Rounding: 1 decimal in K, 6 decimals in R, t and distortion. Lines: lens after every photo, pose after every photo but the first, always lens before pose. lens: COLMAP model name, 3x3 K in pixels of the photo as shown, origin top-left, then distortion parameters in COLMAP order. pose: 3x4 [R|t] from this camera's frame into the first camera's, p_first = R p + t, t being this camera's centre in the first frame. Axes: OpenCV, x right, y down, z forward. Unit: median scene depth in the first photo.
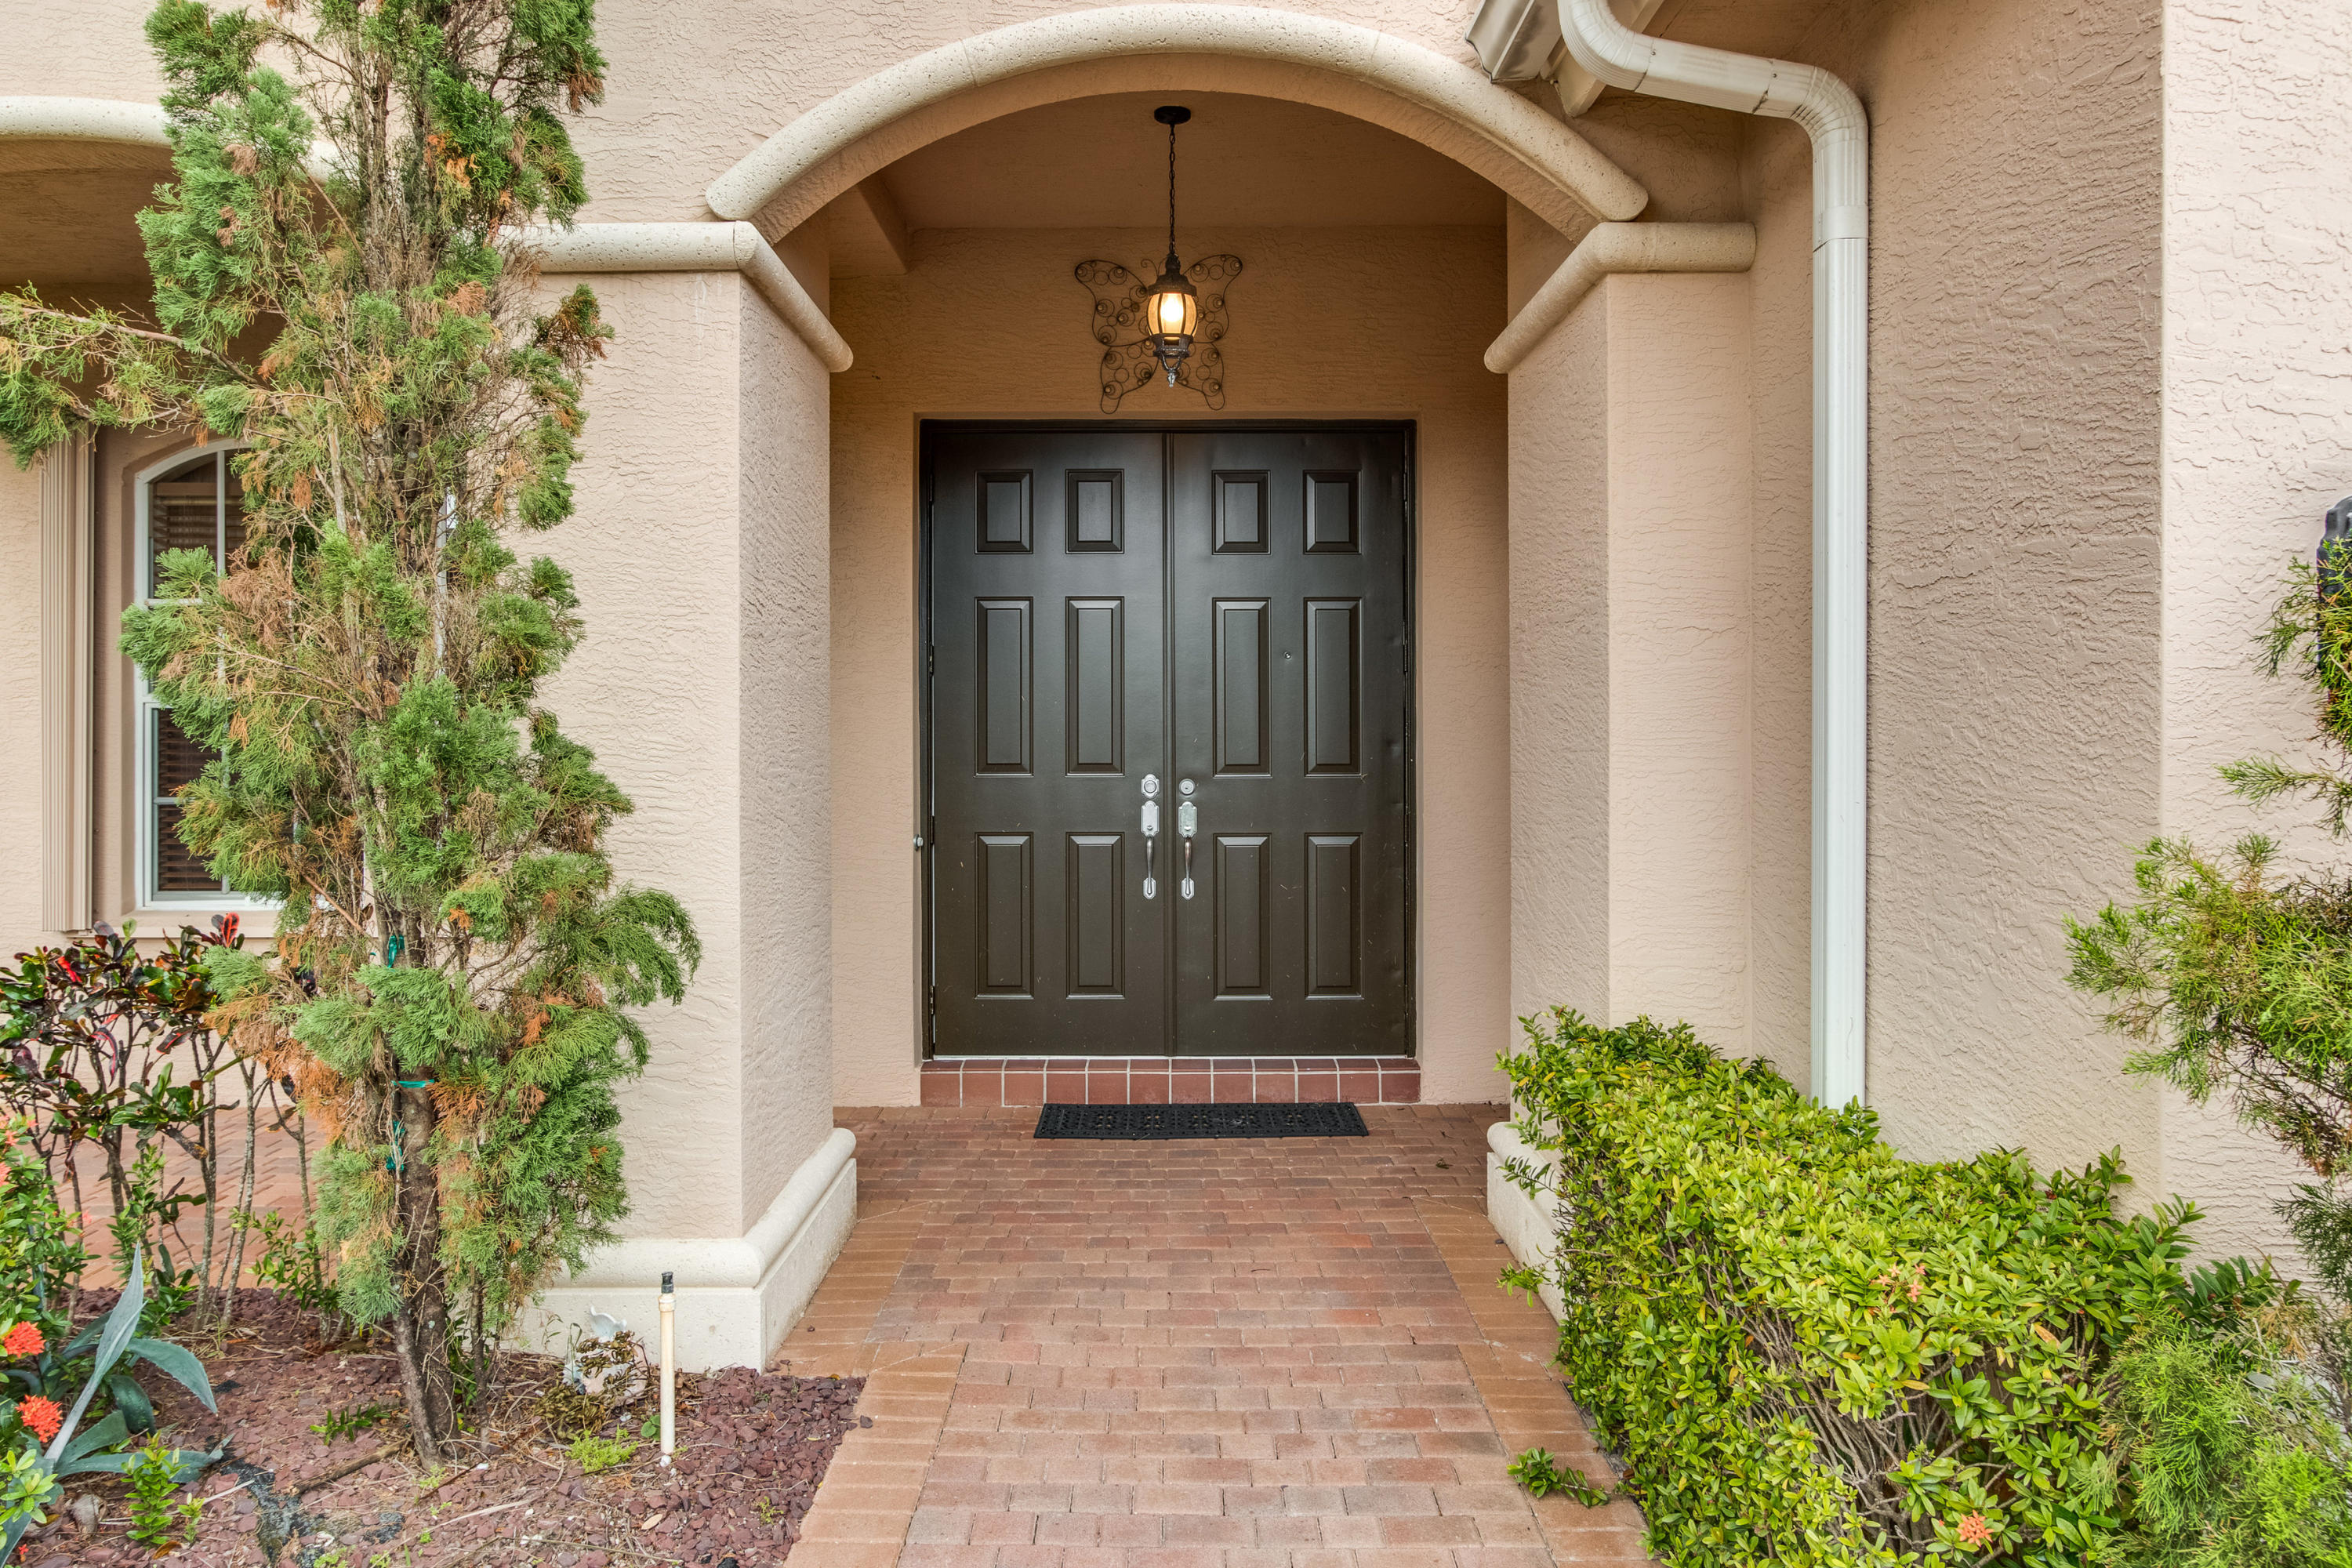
lens RADIAL K [[1673.8, 0, 1176.0], [0, 1673.8, 784.0], [0, 0, 1]] dist [0.004004, 0.000400]
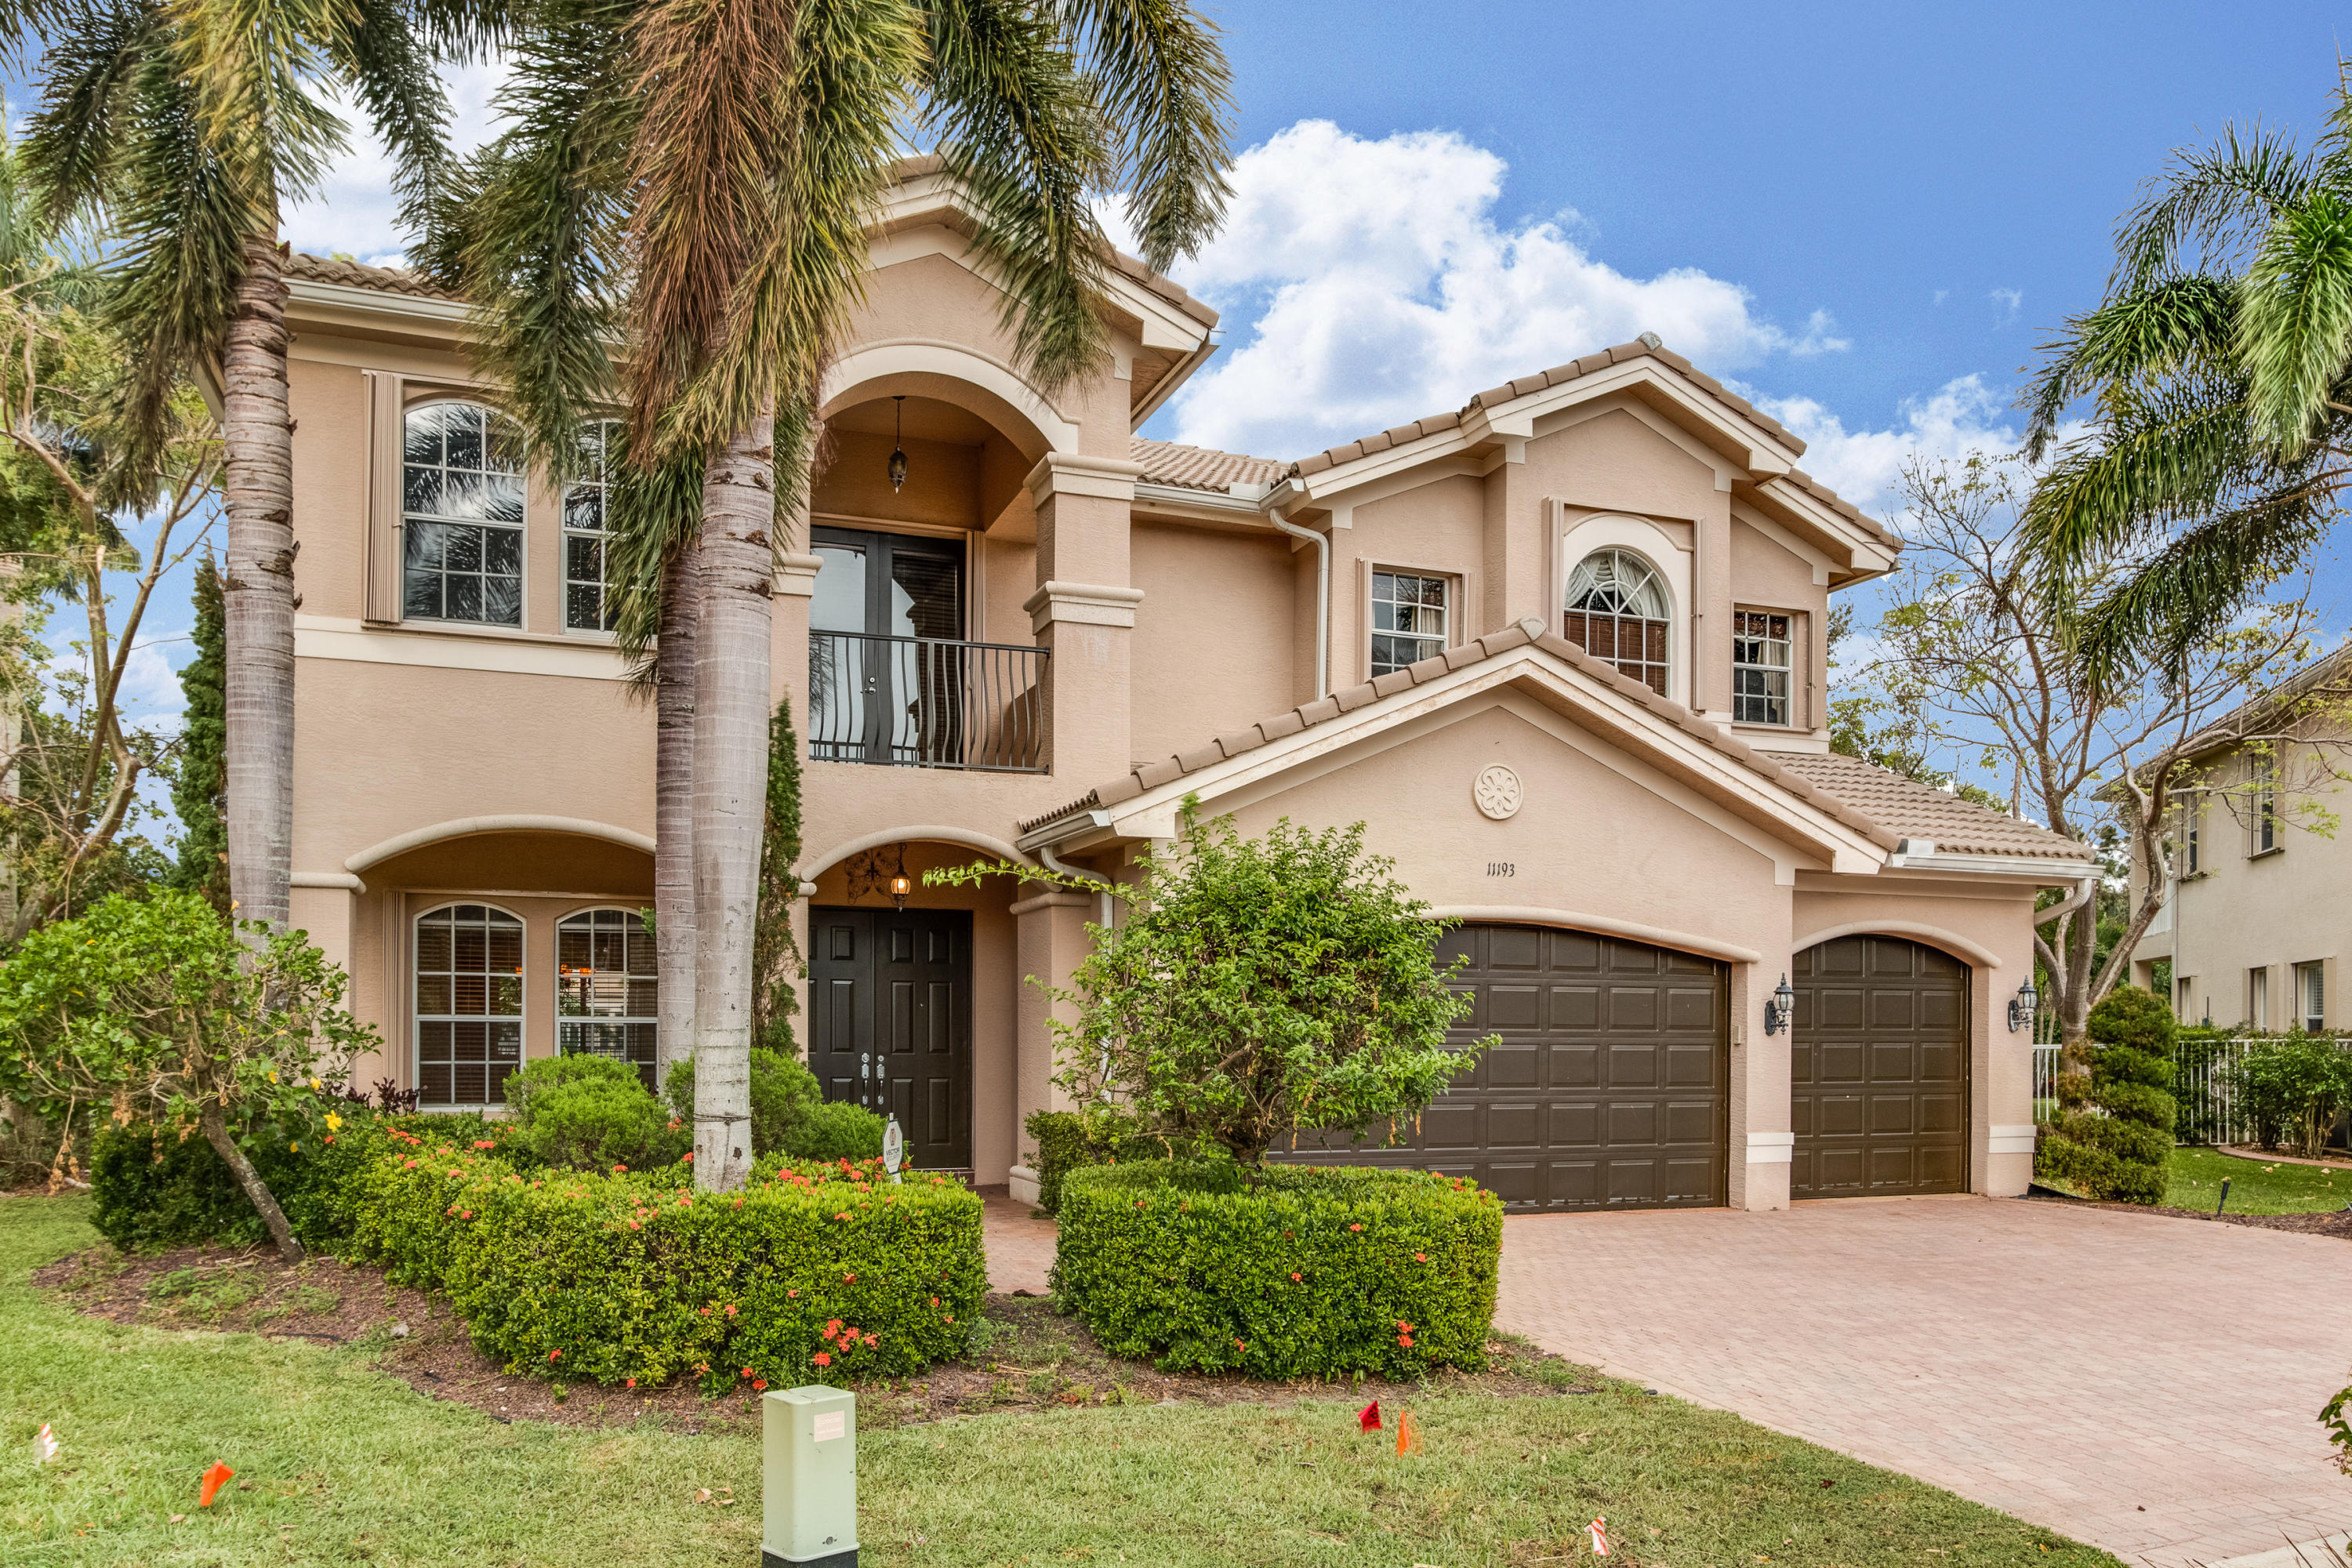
lens RADIAL K [[1673.8, 0, 1176.0], [0, 1673.8, 784.0], [0, 0, 1]] dist [0.004004, 0.000400]
pose [[0.944122, 0.055357, 0.324915, -0.486385], [0.001154, 0.985234, -0.171210, 0.031929], [-0.329595, 0.162018, 0.930117, -1.785332]]
